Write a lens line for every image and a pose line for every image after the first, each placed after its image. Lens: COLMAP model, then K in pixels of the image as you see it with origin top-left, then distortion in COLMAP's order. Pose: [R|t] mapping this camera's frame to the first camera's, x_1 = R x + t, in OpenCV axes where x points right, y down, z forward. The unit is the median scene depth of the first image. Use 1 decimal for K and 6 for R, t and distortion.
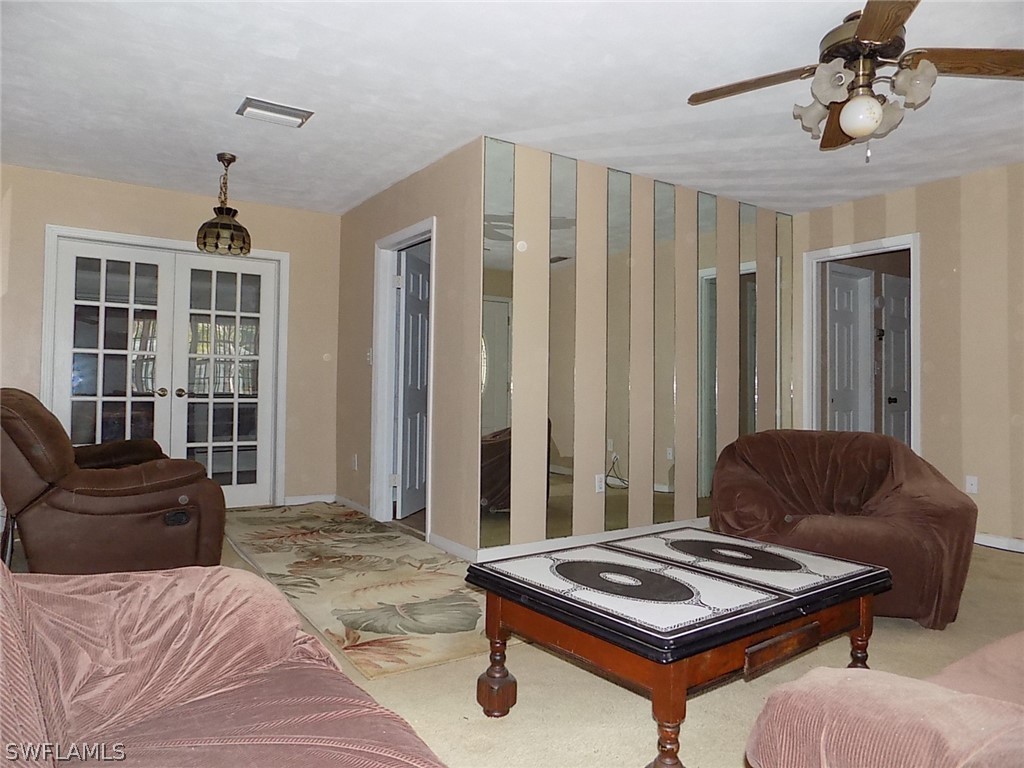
lens RADIAL K [[686.6, 0, 513.7], [0, 686.6, 384.2], [0, 0, 1]] dist [-0.063764, 0.026612]
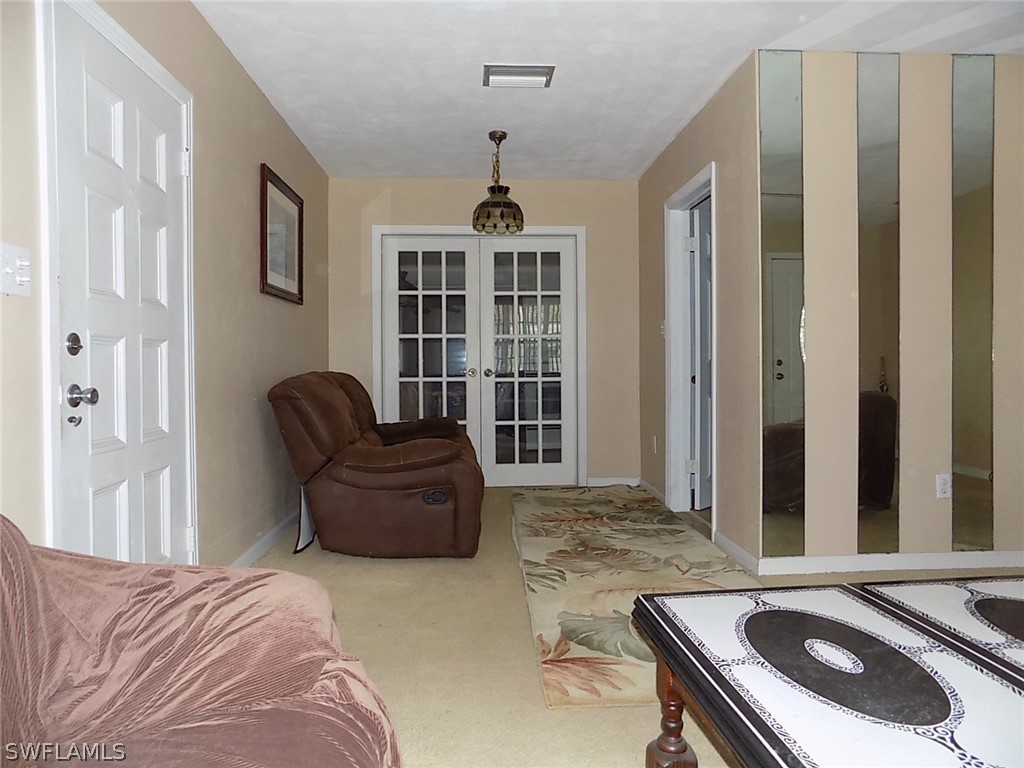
lens RADIAL K [[686.6, 0, 509.5], [0, 686.6, 381.2], [0, 0, 1]] dist [-0.063764, 0.026612]
pose [[0.858100, -0.008695, -0.513409, 0.099109], [0.024015, 0.999442, 0.023213, 0.002413], [0.512920, -0.032249, 0.857830, 0.137653]]
